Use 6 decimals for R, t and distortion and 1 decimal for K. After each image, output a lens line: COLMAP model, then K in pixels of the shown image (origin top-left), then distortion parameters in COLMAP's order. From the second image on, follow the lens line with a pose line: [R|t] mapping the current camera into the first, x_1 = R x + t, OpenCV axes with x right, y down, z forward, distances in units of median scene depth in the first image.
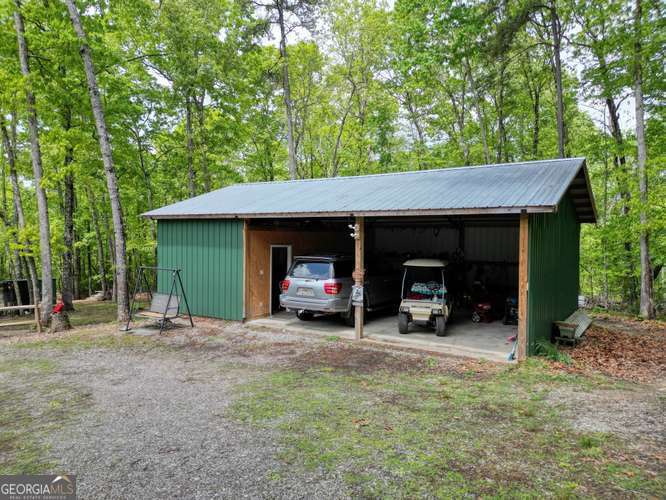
lens RADIAL K [[470.9, 0, 334.3], [0, 470.9, 248.7], [0, 0, 1]] dist [0.036555, -0.025661]
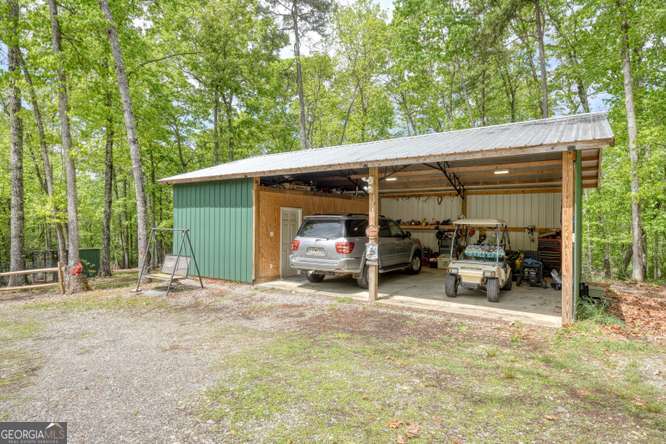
lens RADIAL K [[358.7, 0, 336.8], [0, 358.7, 222.9], [0, 0, 1]] dist [-0.003619, 0.003458]
pose [[0.999987, -0.000732, -0.005082, -0.015280], [0.000561, 0.999439, -0.033491, 0.058479], [0.005104, 0.033488, 0.999426, 0.269583]]
